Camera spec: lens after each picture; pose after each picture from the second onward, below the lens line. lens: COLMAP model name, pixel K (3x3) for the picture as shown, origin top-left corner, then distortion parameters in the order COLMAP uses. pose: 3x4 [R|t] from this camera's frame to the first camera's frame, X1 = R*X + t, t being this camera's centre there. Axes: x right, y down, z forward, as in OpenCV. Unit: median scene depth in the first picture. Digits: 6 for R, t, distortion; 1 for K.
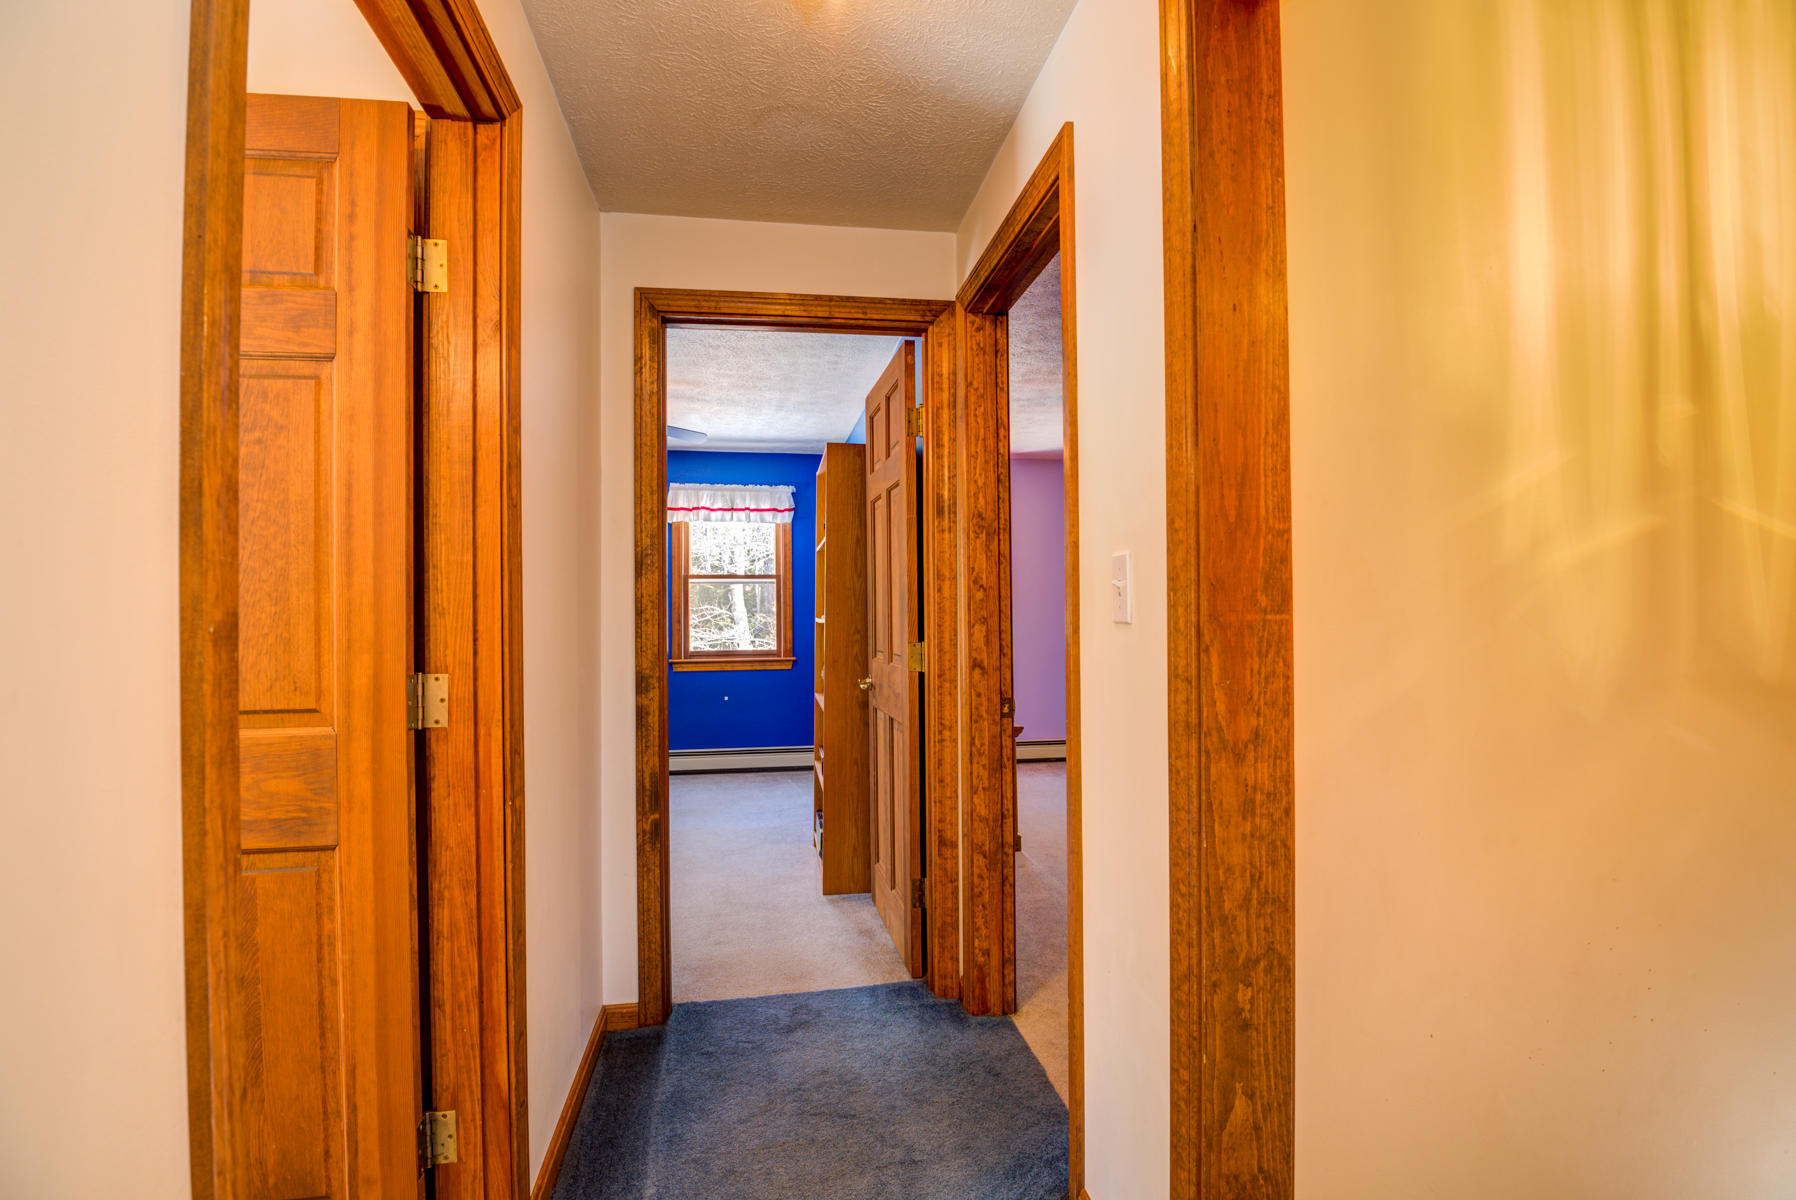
lens RADIAL K [[873.9, 0, 901.2], [0, 873.9, 607.2], [0, 0, 1]] dist [-0.030151, 0.000611]
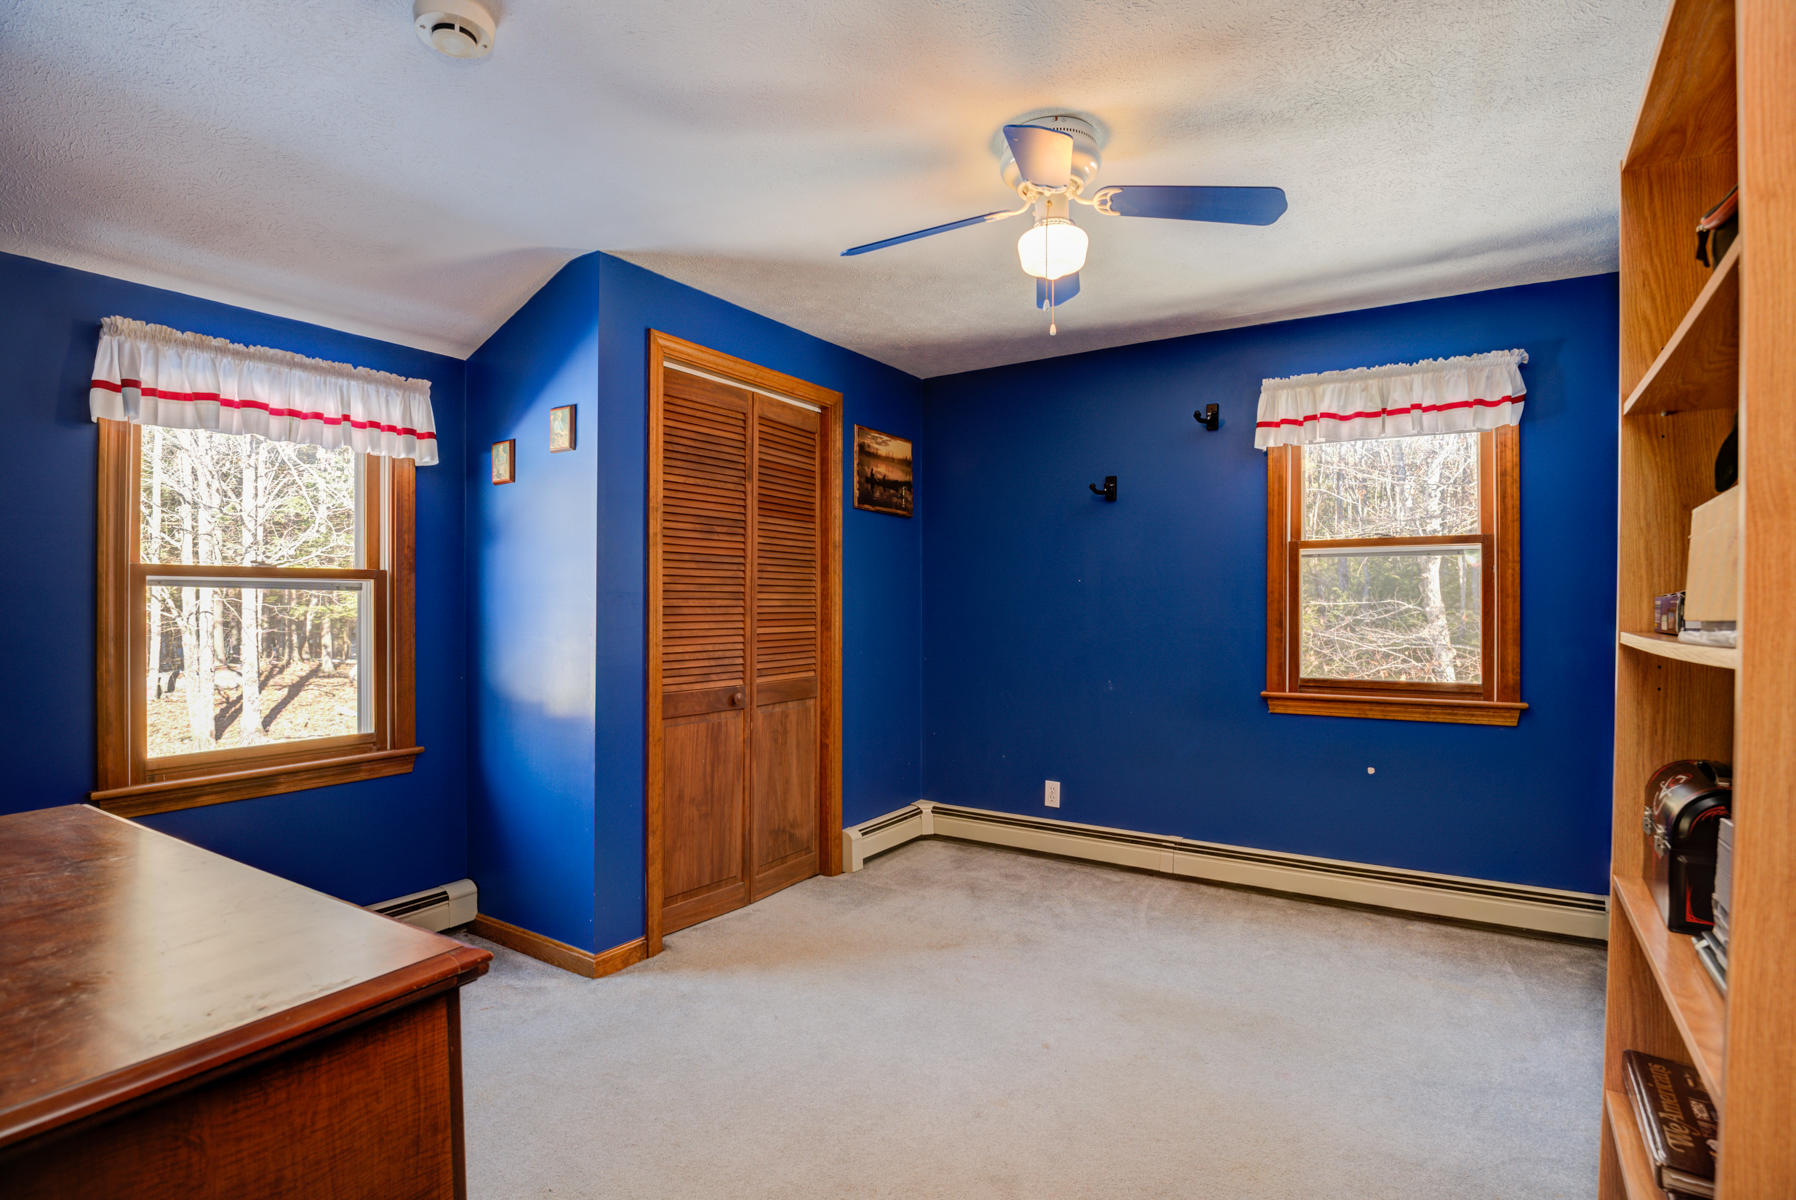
lens RADIAL K [[873.9, 0, 914.2], [0, 873.9, 603.1], [0, 0, 1]] dist [-0.030151, 0.000611]
pose [[0.743755, 0.006081, -0.668425, -0.069809], [-0.004161, 0.999981, 0.004468, 0.001247], [0.668440, -0.000542, 0.743766, 0.531022]]
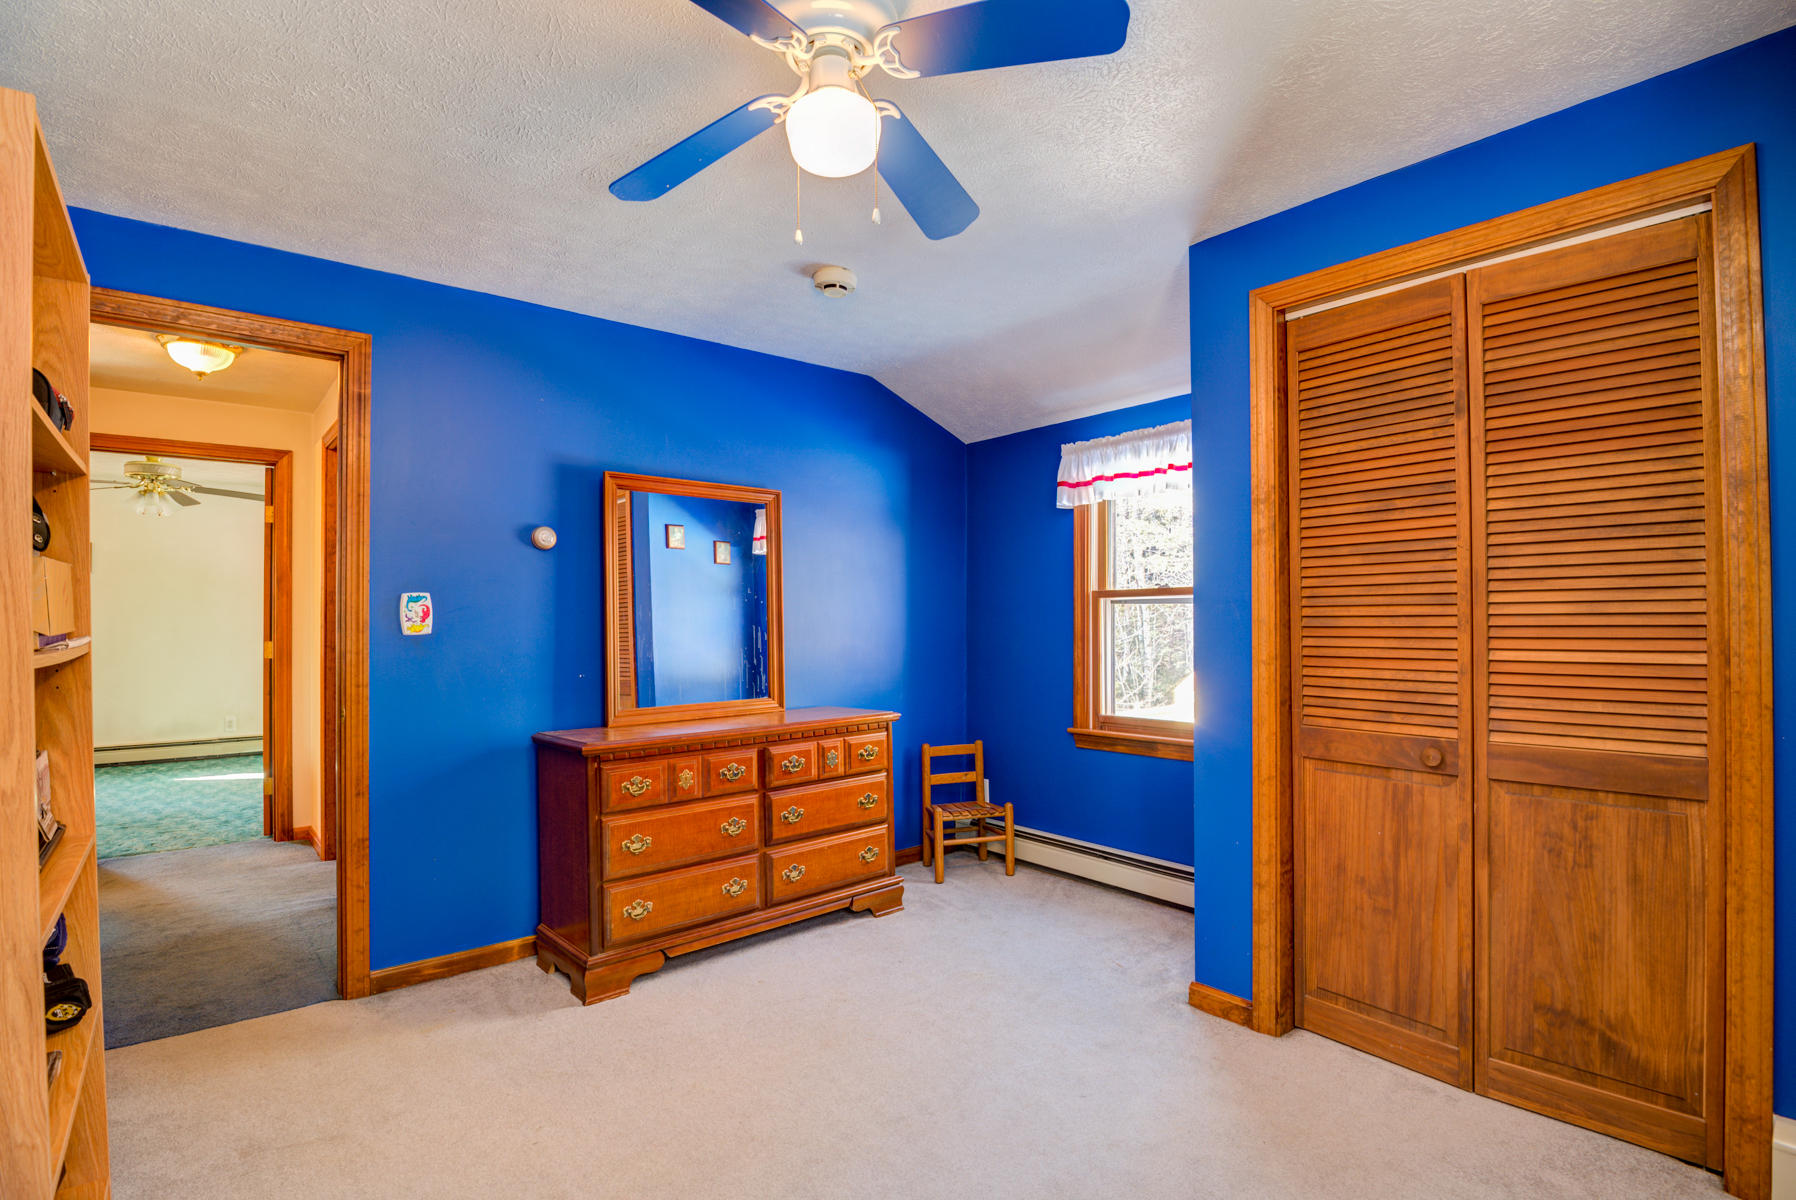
lens RADIAL K [[873.9, 0, 907.5], [0, 873.9, 610.2], [0, 0, 1]] dist [-0.030151, 0.000611]
pose [[-0.860056, 0.009877, -0.510104, -0.289646], [0.016101, 0.999840, -0.007787, 0.006480], [0.509945, -0.014911, -0.860078, 1.933939]]
